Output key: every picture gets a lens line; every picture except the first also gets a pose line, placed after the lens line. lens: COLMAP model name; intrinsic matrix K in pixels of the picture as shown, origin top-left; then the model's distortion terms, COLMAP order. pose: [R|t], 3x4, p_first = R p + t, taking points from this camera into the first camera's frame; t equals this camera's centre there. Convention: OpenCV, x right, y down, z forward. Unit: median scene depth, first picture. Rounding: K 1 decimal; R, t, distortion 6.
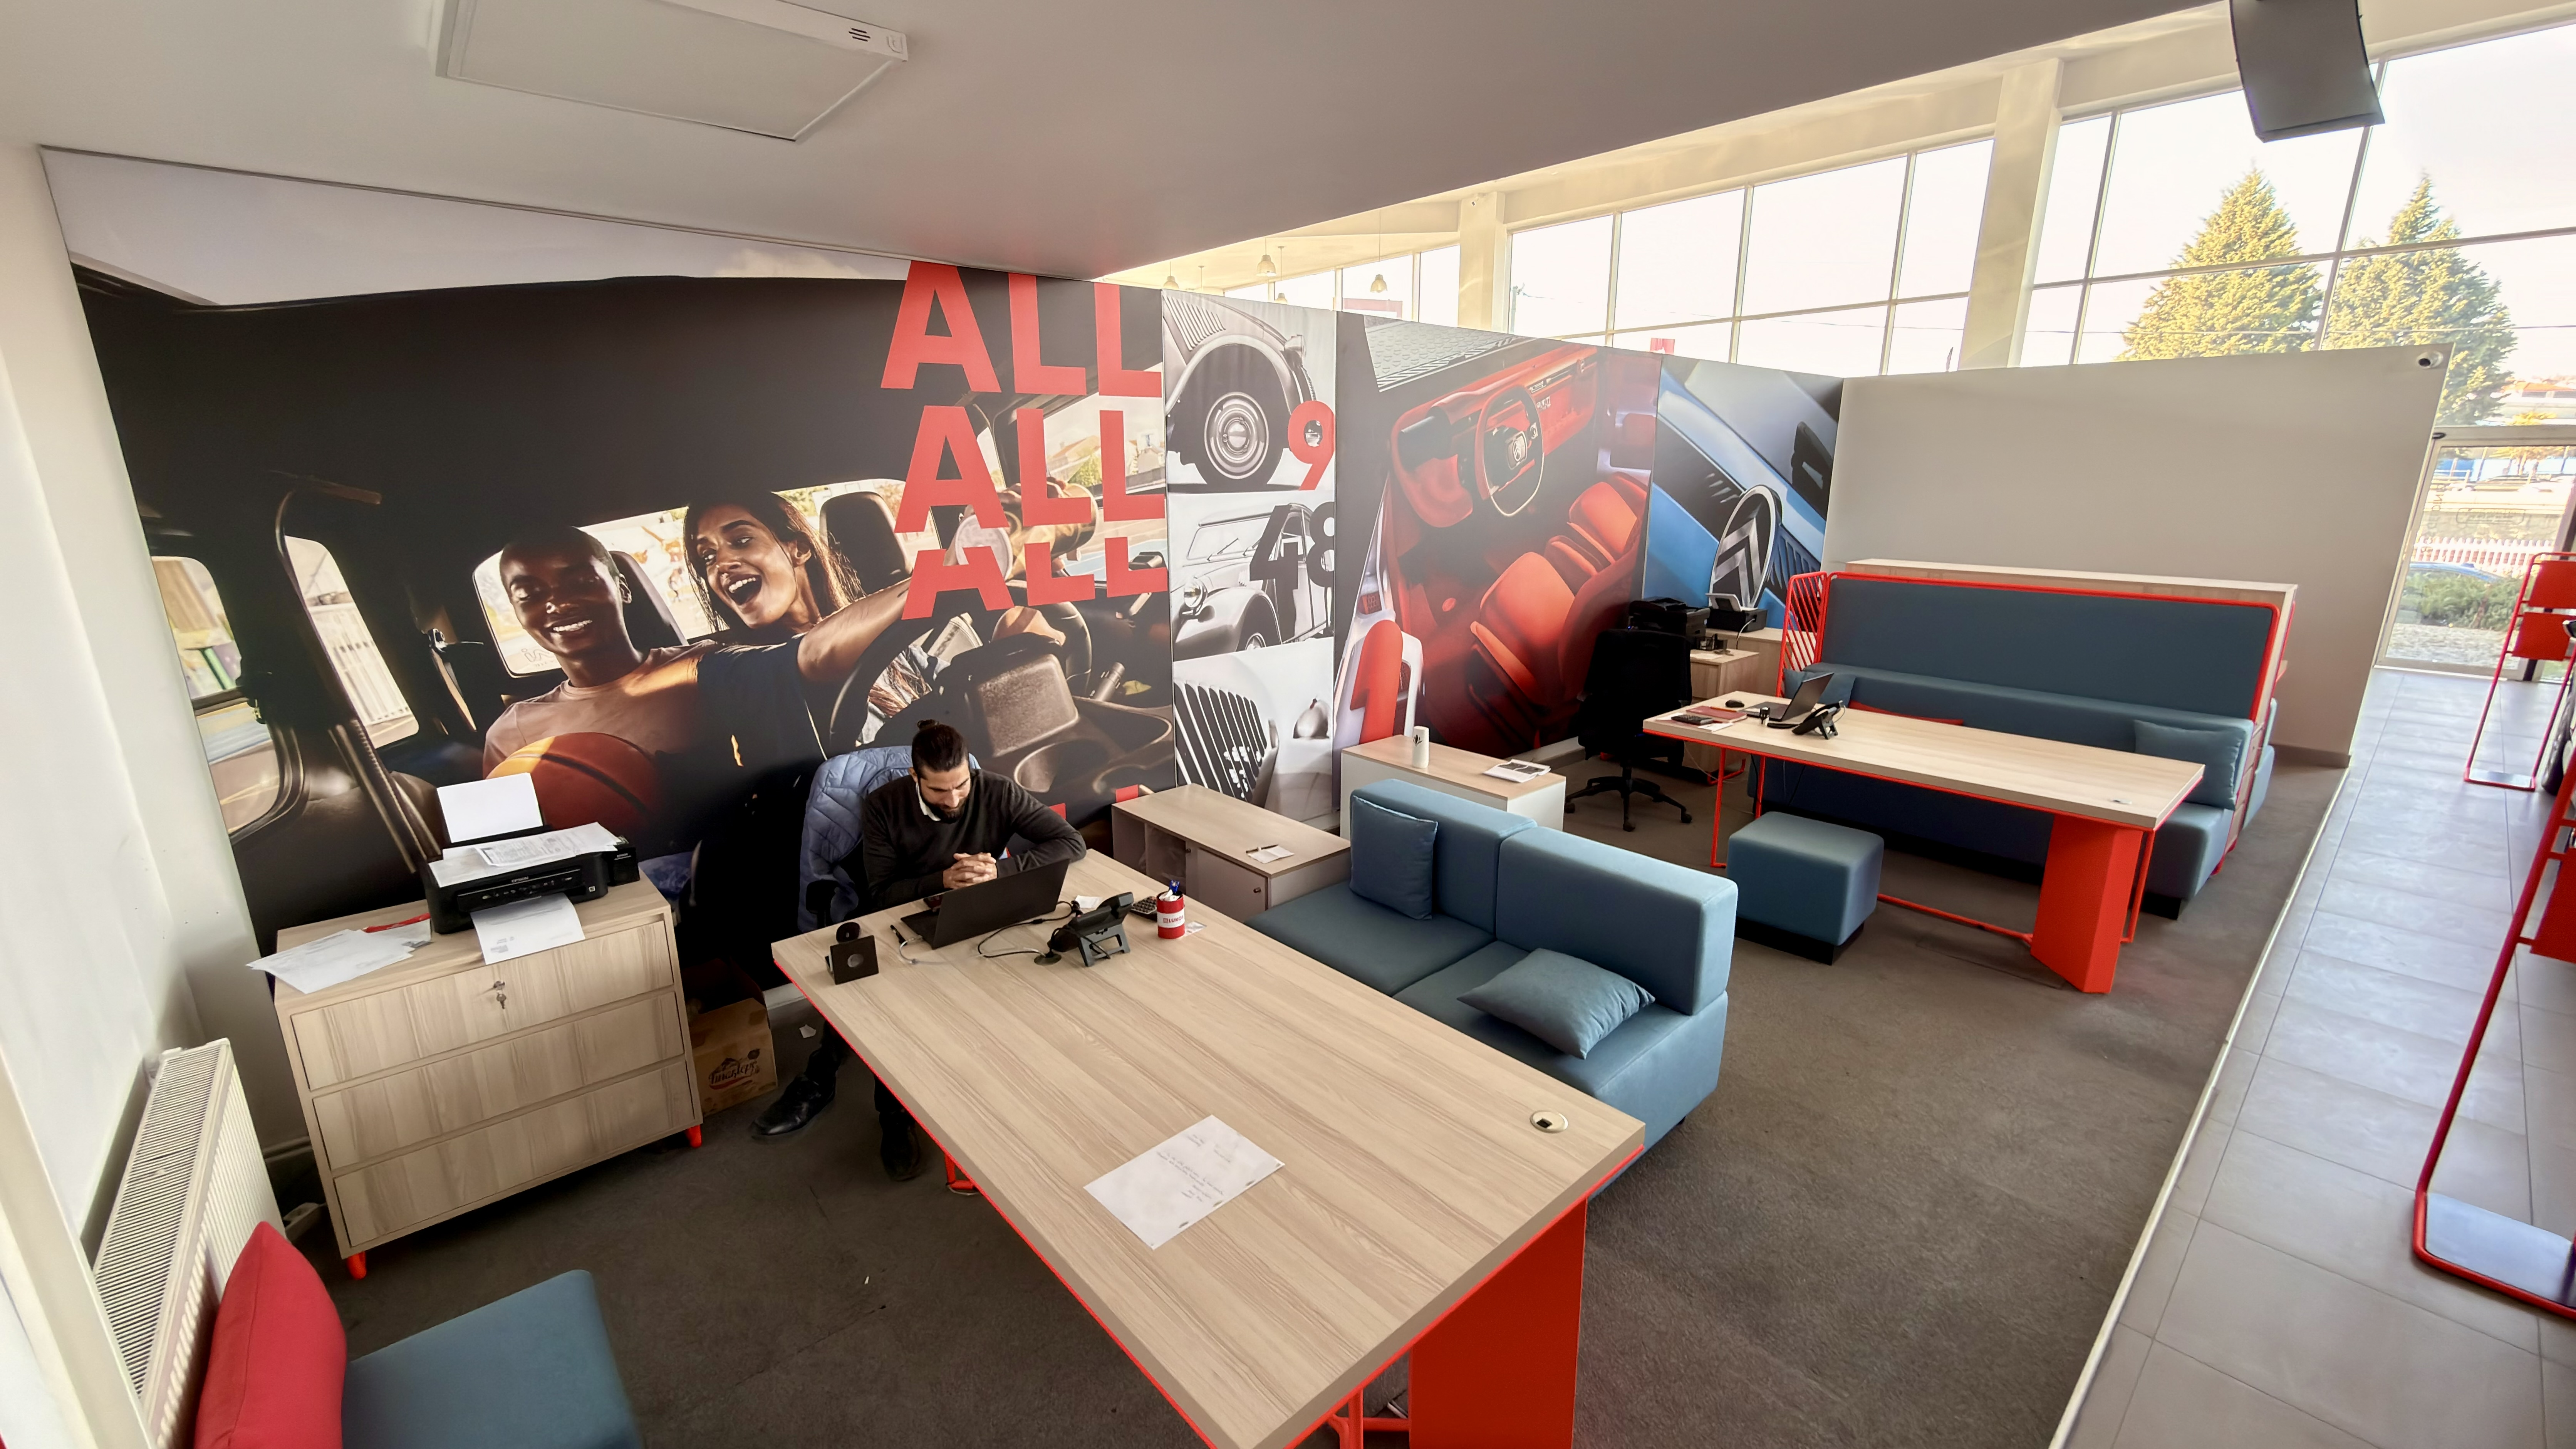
lens RADIAL K [[1027.1, 0, 1280.5], [0, 1027.1, 724.3], [0, 0, 1]] dist [-0.001681, 0.000506]
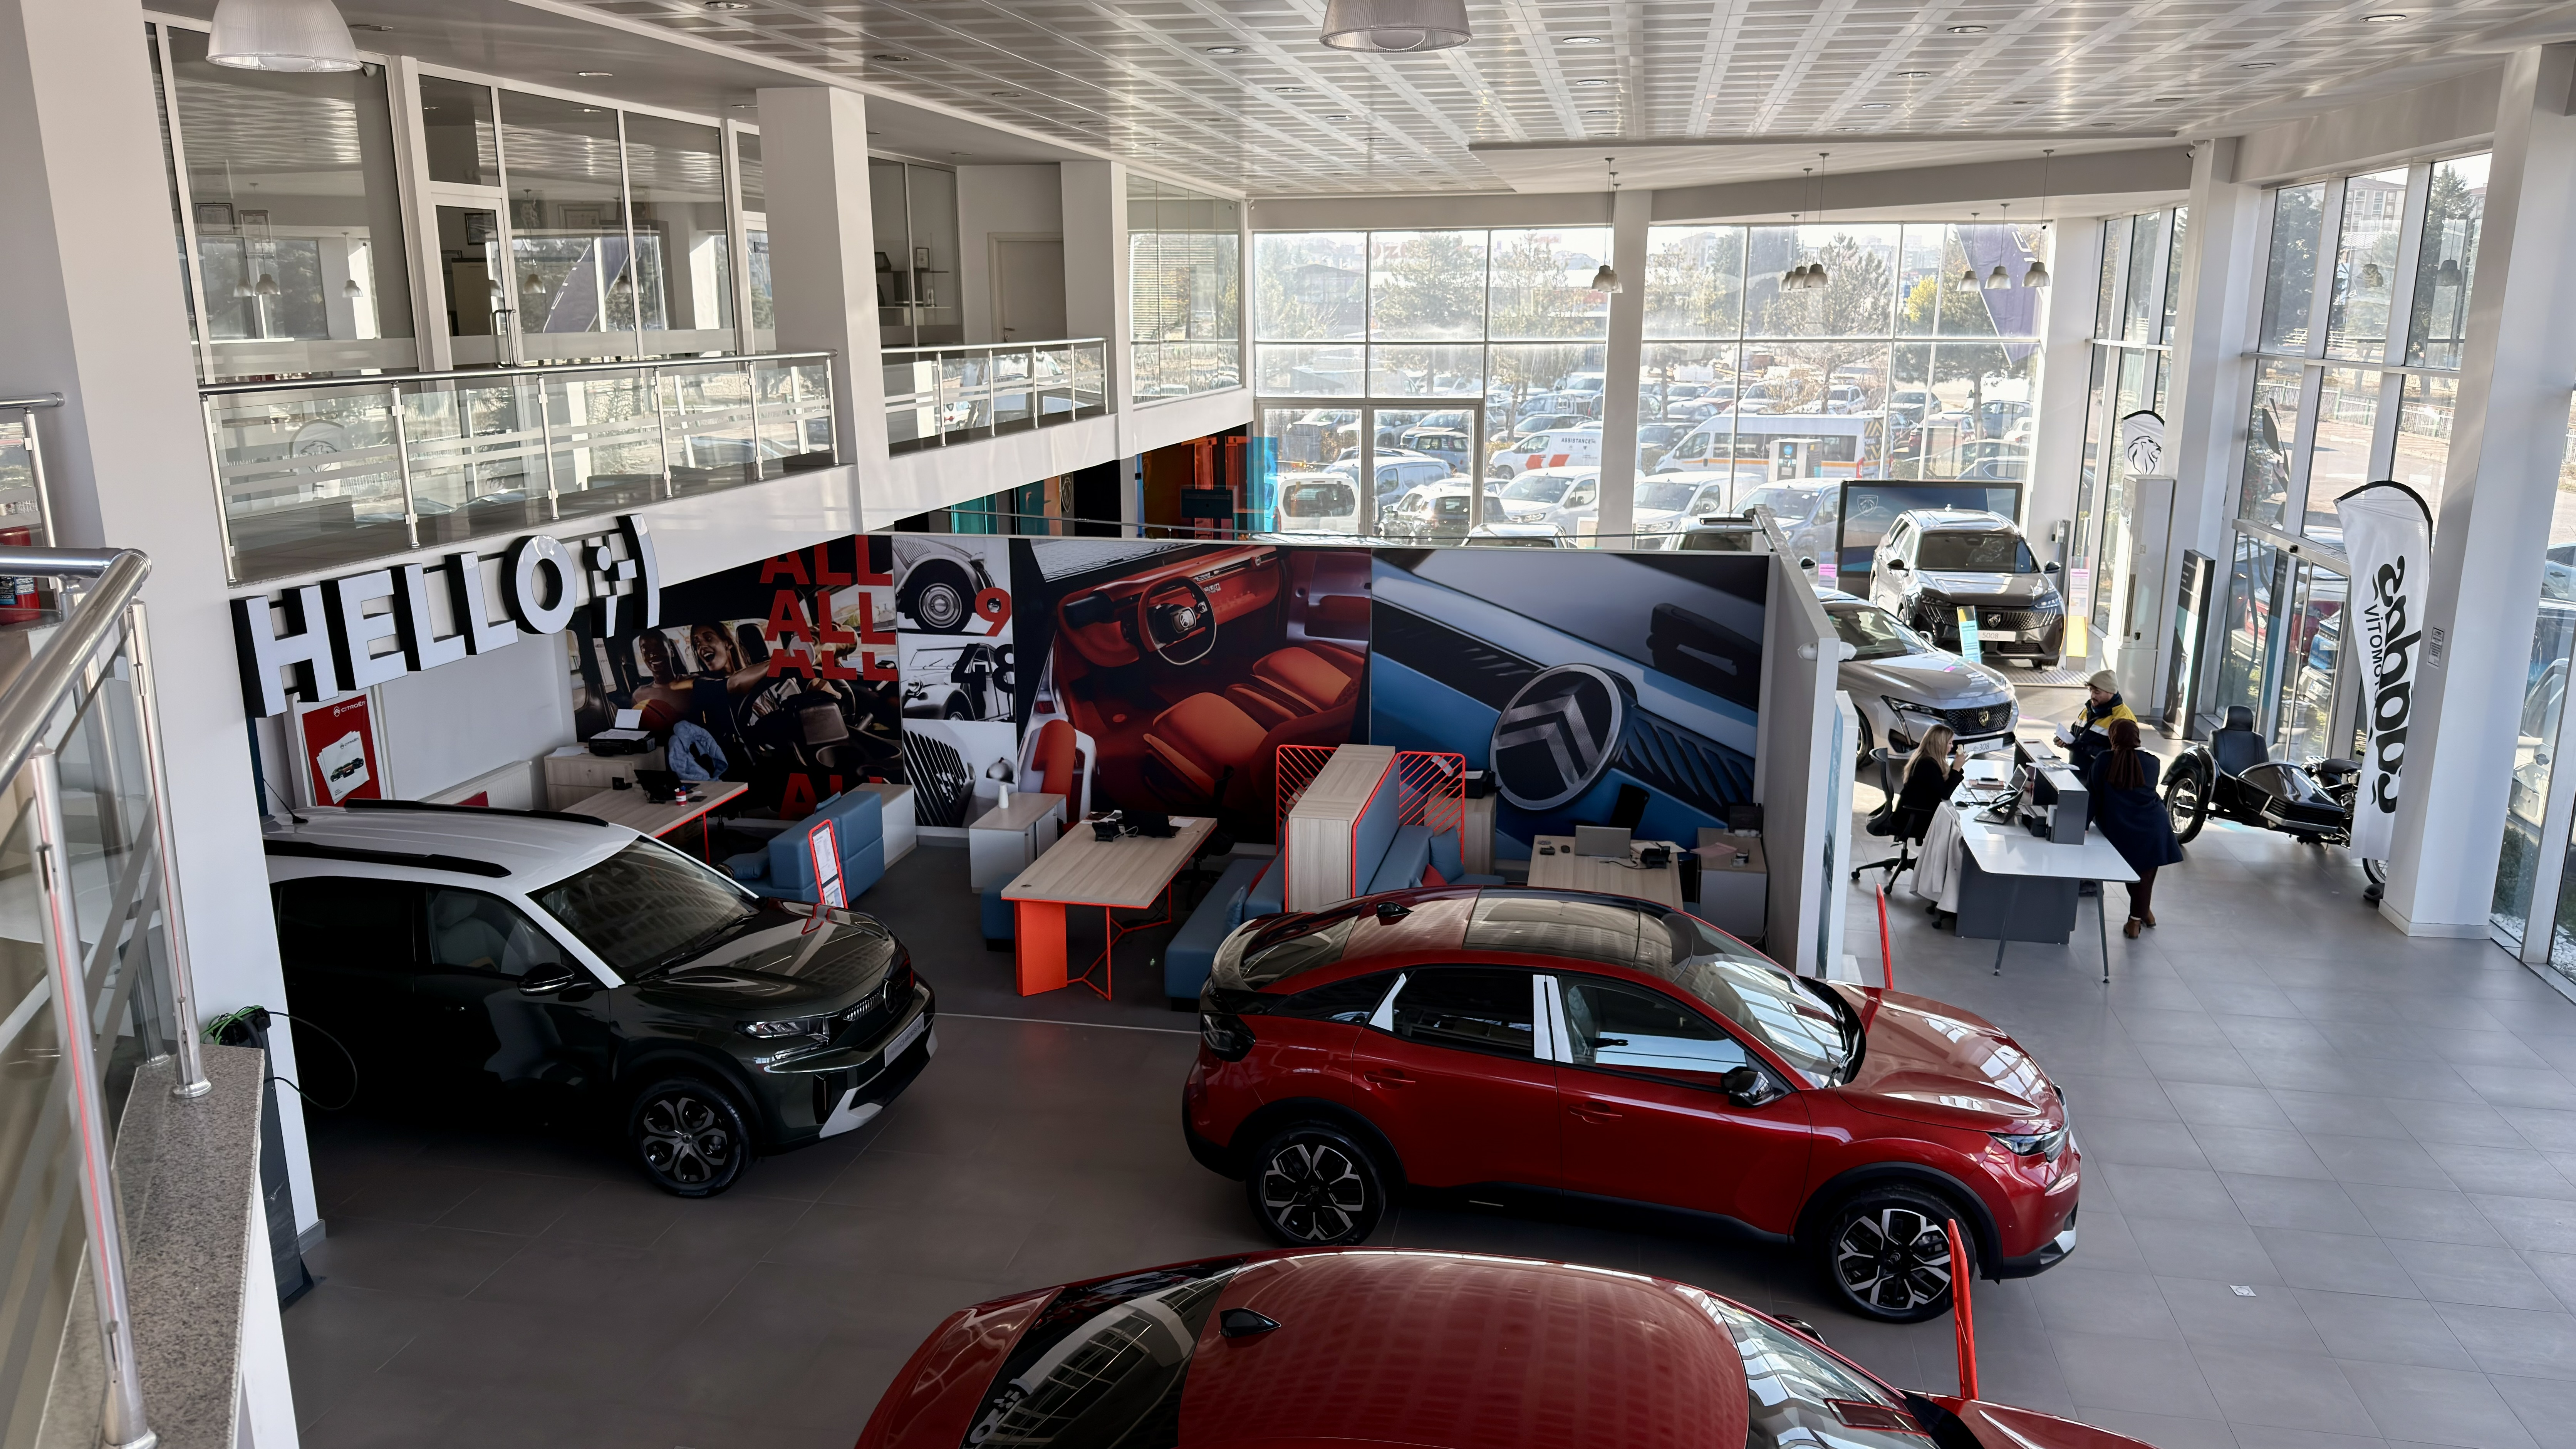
lens RADIAL K [[1792.5, 0, 1289.2], [0, 1792.5, 732.4], [0, 0, 1]] dist [0.099364, -0.130578]
pose [[0.610683, 0.187563, -0.769341, 2.871340], [-0.196777, 0.977014, 0.081996, -0.444455], [0.767036, 0.101315, 0.633554, -0.550810]]
